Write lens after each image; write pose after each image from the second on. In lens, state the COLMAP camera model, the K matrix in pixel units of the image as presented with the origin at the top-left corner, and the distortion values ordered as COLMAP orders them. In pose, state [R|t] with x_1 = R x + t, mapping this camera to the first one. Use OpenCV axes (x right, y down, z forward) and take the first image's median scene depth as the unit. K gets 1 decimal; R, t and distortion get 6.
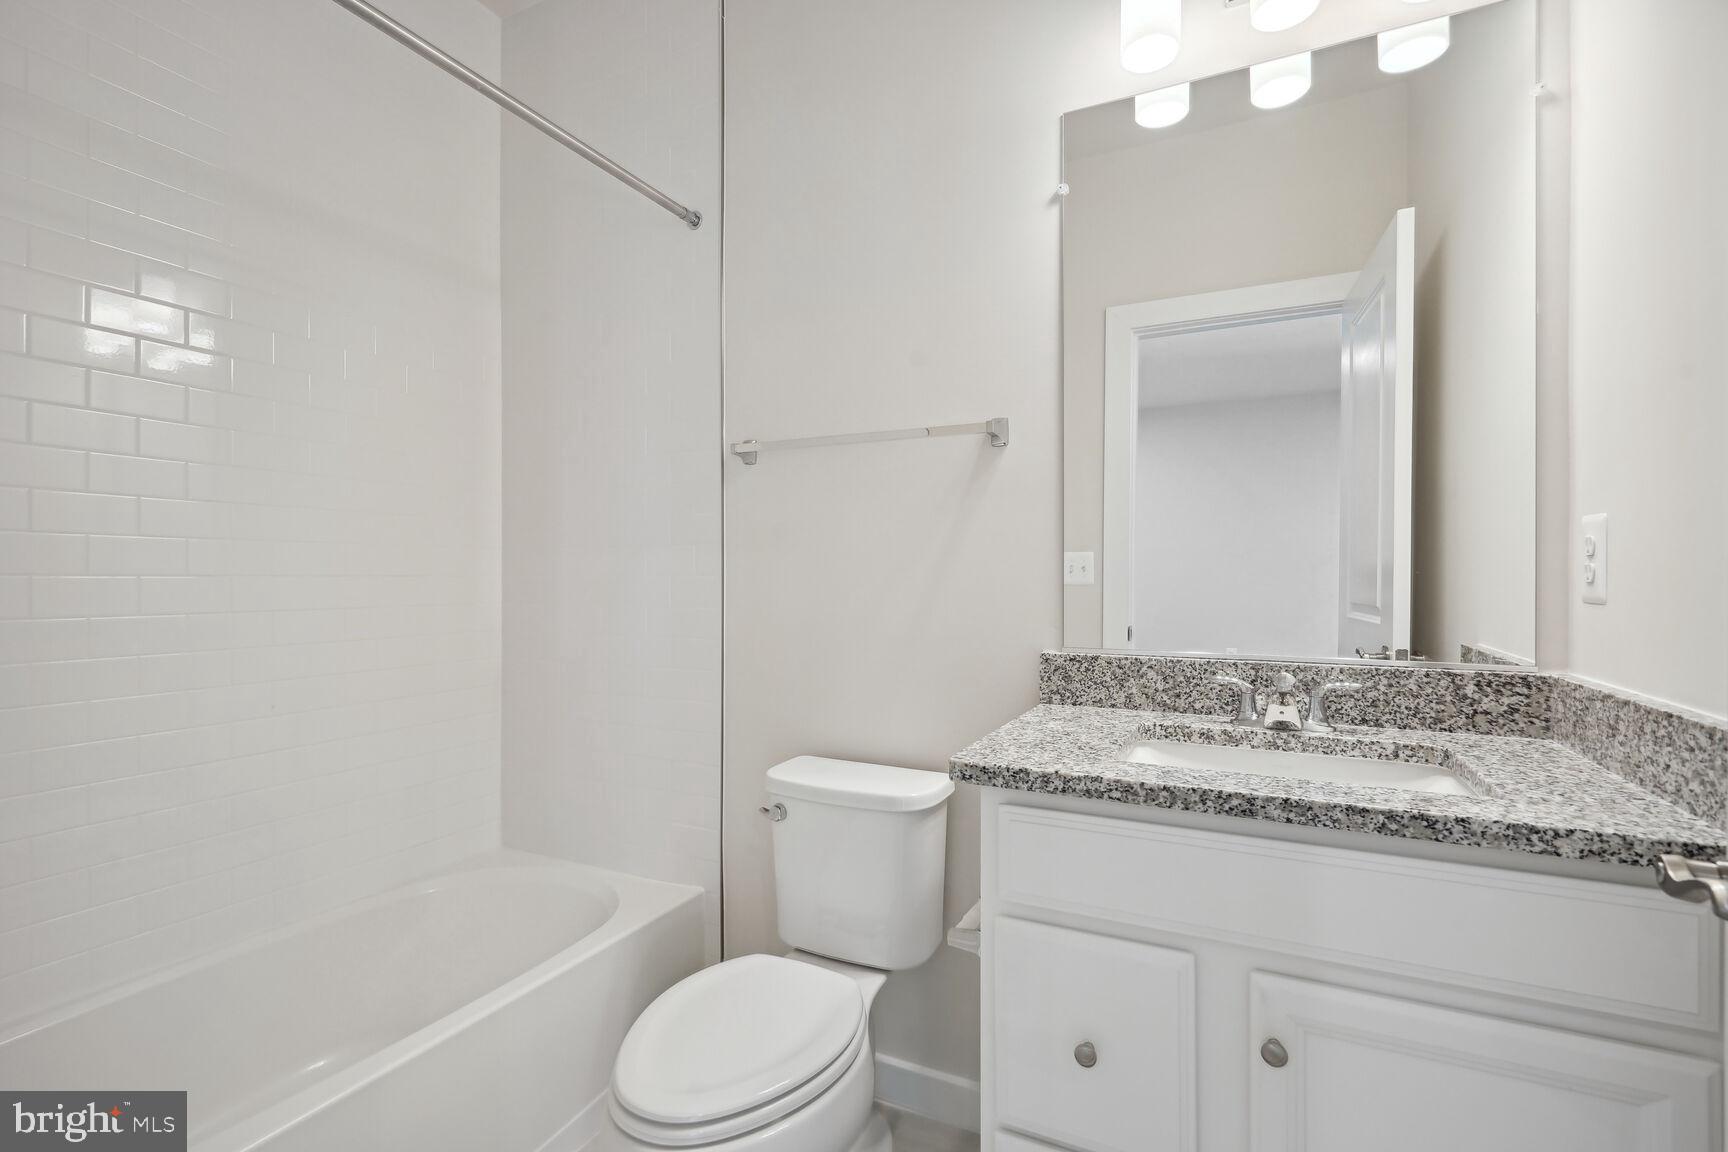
lens RADIAL K [[793.3, 0, 863.5], [0, 793.3, 583.5], [0, 0, 1]] dist [0.000171, -0.000359]
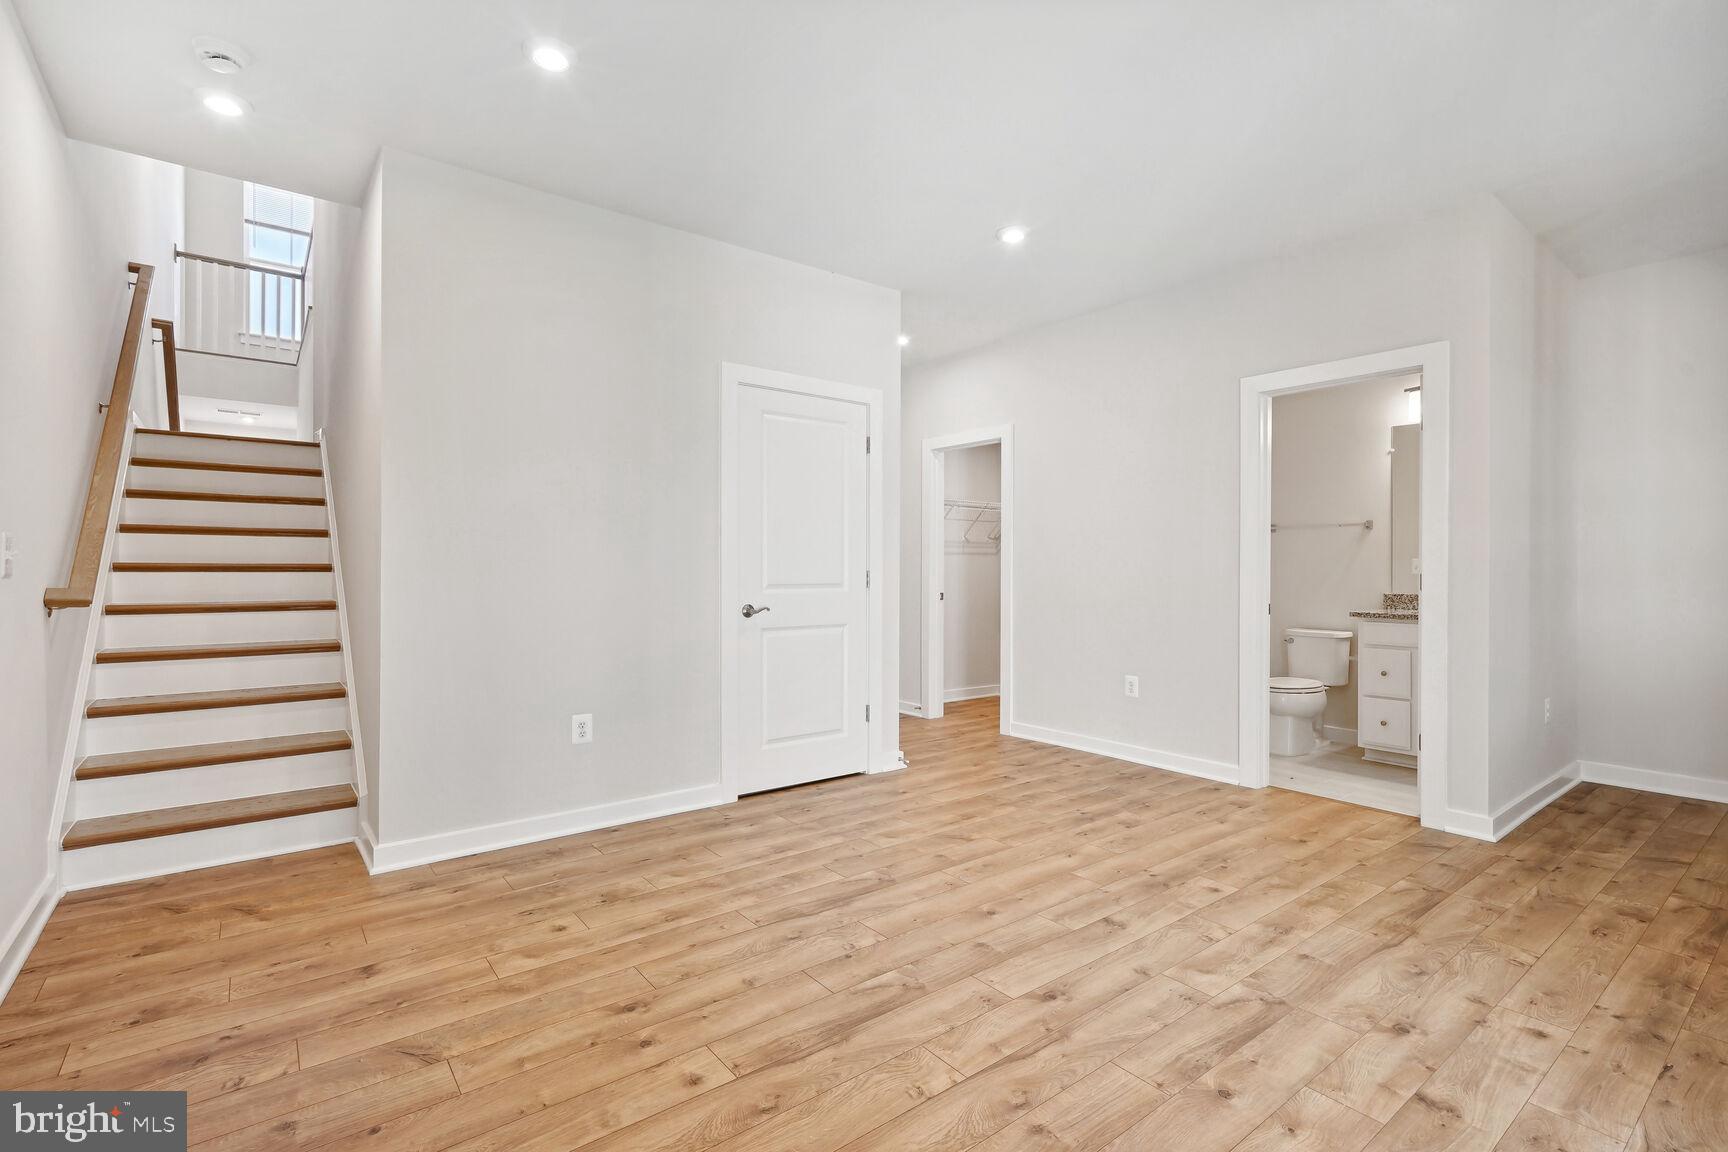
lens RADIAL K [[793.3, 0, 863.5], [0, 793.3, 583.5], [0, 0, 1]] dist [0.000171, -0.000359]
pose [[0.898356, 0.004622, -0.439243, -0.263640], [0.001097, 0.999918, 0.012767, 0.004018], [0.439266, -0.011951, 0.898277, -2.859549]]
